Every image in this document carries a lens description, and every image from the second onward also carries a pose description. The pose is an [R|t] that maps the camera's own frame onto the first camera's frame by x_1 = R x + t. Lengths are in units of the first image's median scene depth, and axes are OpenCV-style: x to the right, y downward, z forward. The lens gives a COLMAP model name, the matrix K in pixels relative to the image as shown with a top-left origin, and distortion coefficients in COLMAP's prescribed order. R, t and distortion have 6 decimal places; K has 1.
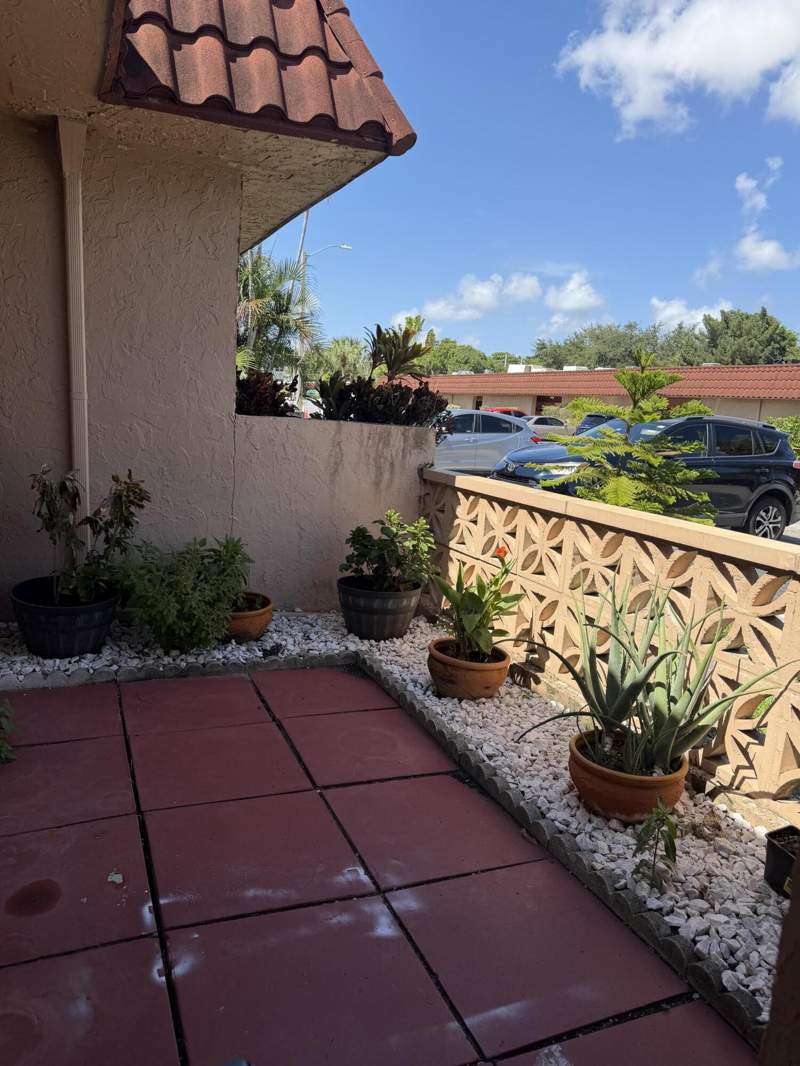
lens RADIAL K [[741.4, 0, 400.0], [0, 741.4, 533.0], [0, 0, 1]] dist [0.000480, -0.000820]
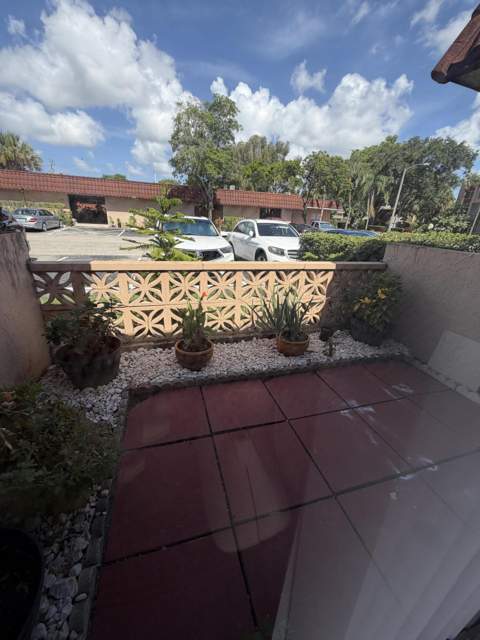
lens RADIAL K [[255.0, 0, 240.0], [0, 255.0, 320.0], [0, 0, 1]] dist [0.001377, 0.000149]
pose [[0.122679, -0.424481, 0.897087, -0.609082], [0.121311, 0.903551, 0.410950, -0.222264], [-0.985004, 0.058411, 0.162340, 0.901789]]
